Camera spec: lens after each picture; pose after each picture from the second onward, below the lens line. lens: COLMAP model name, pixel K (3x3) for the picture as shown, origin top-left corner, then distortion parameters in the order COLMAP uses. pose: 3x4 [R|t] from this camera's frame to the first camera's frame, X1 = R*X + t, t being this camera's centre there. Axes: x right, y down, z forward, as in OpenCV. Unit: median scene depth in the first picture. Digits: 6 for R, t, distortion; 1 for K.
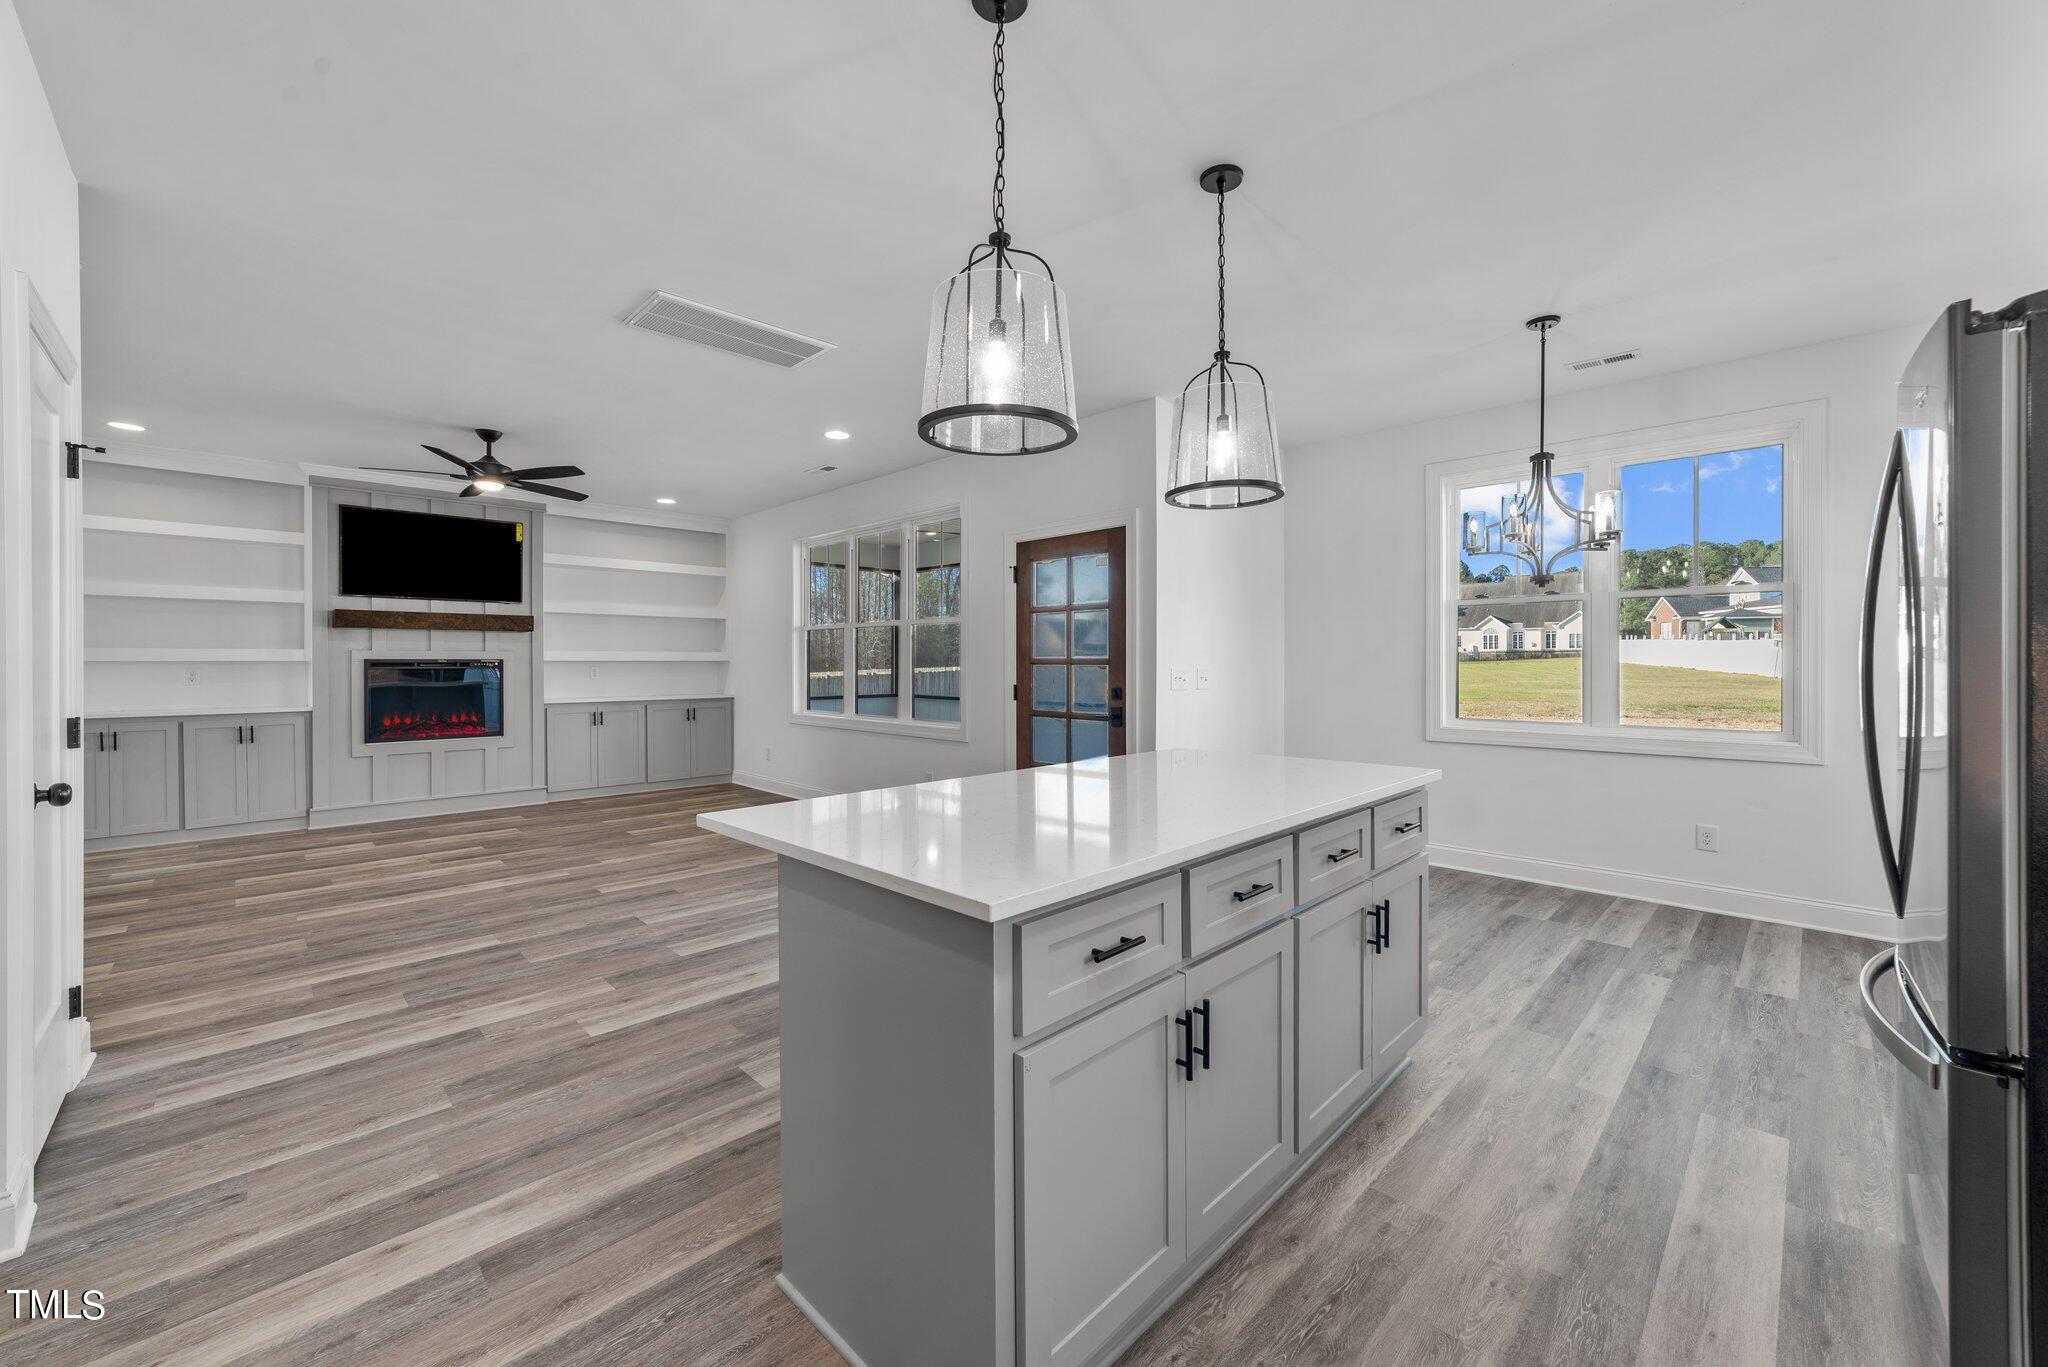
lens RADIAL K [[800.6, 0, 1019.7], [0, 800.6, 660.9], [0, 0, 1]] dist [-0.017747, 0.006760]
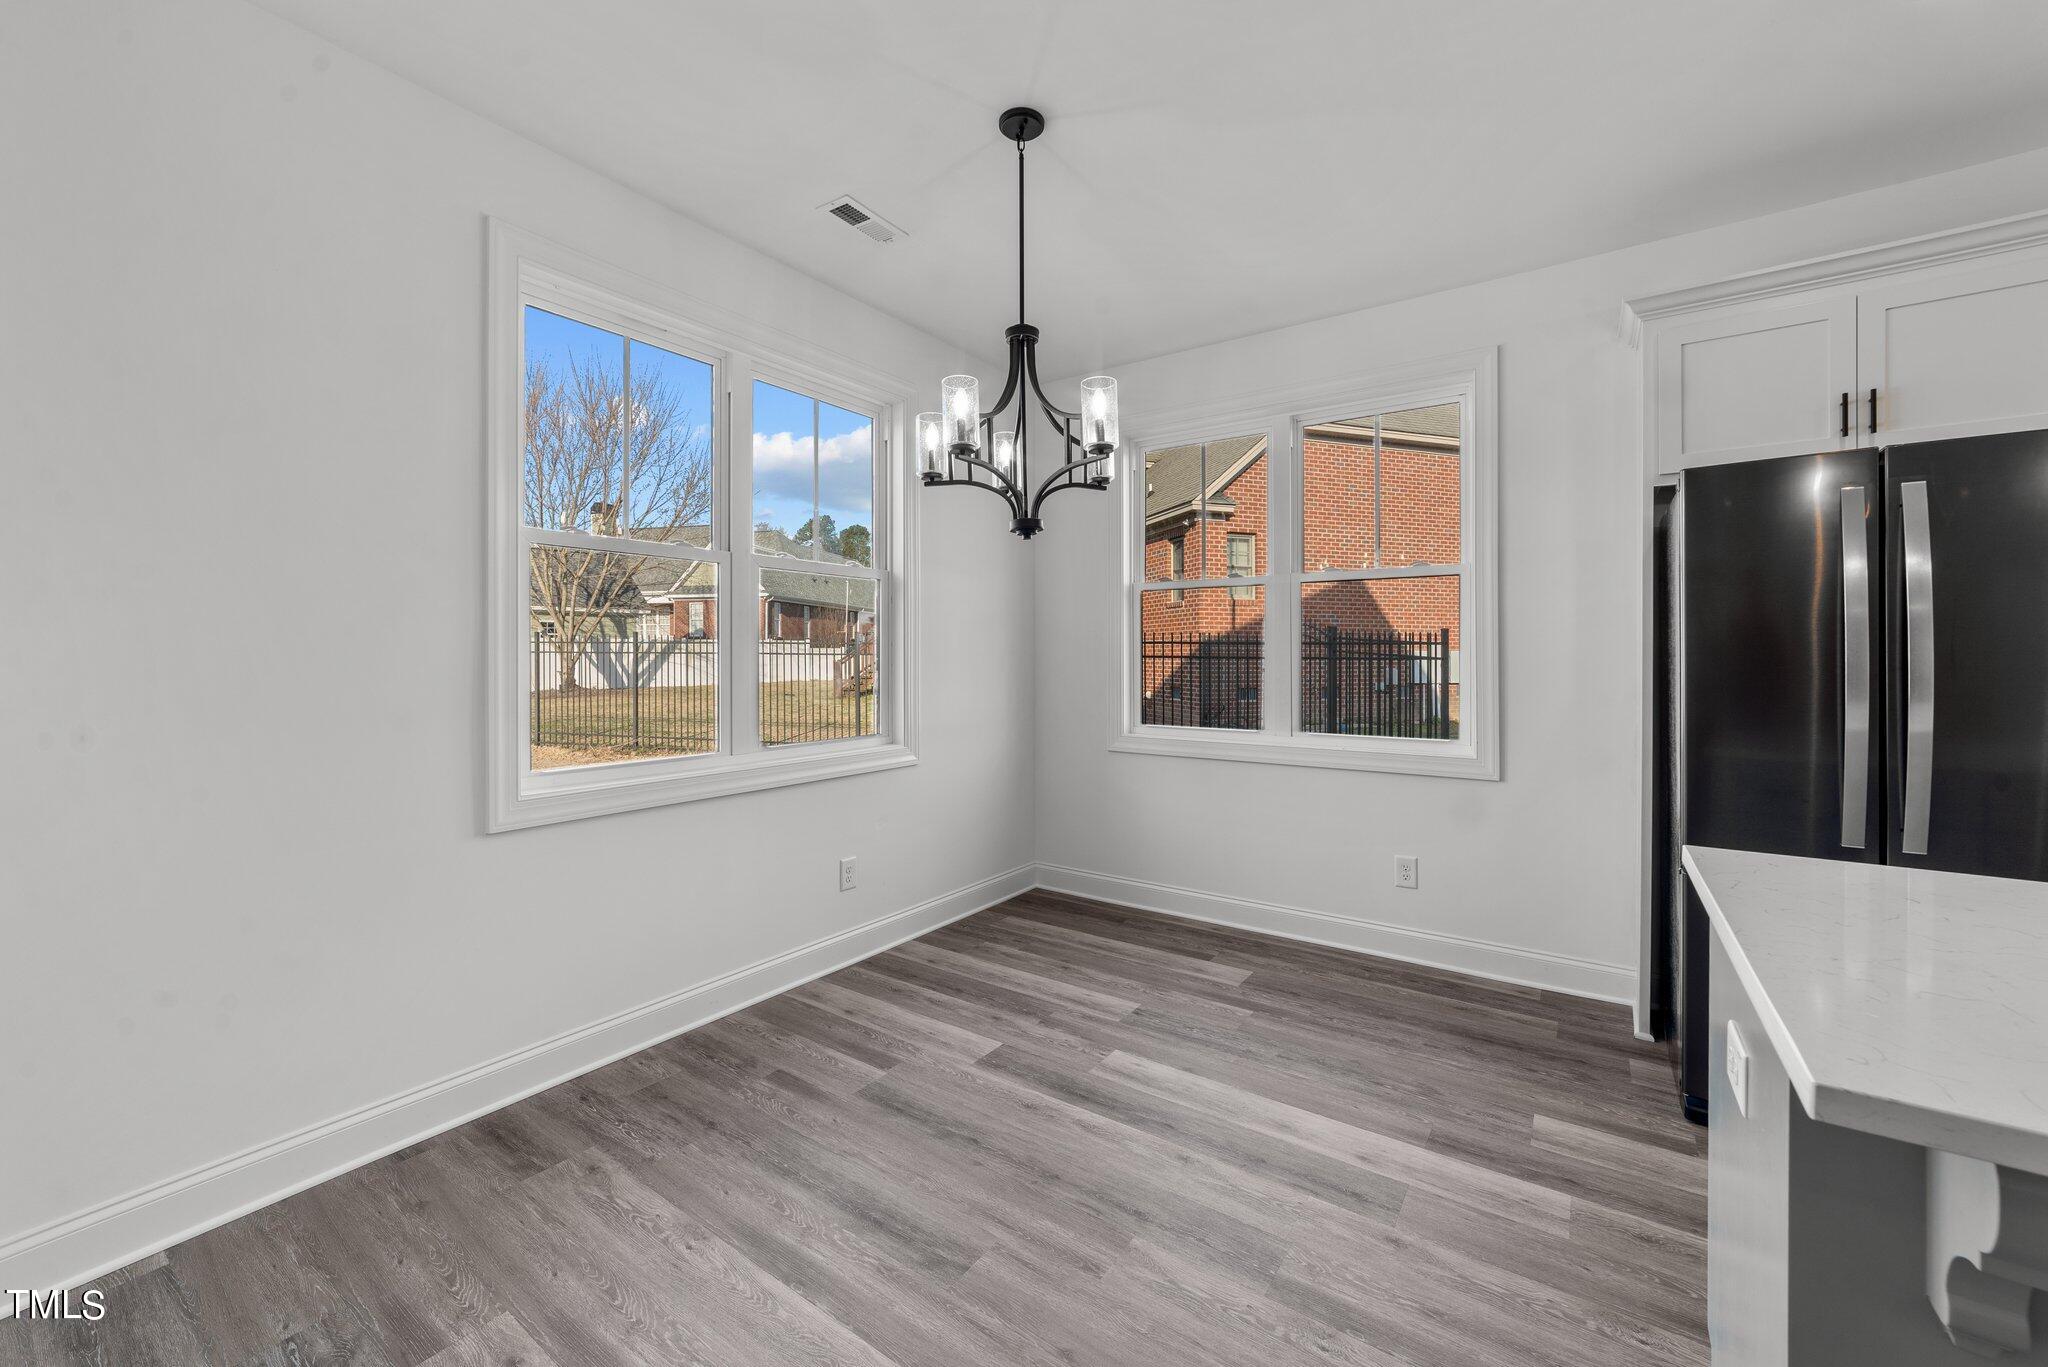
lens RADIAL K [[800.6, 0, 1019.7], [0, 800.6, 660.9], [0, 0, 1]] dist [-0.017747, 0.006760]
pose [[-0.166557, -0.004210, 0.986023, 0.036928], [-0.000595, 0.999991, 0.004169, 0.001525], [-0.986032, 0.000108, -0.166558, 1.200116]]
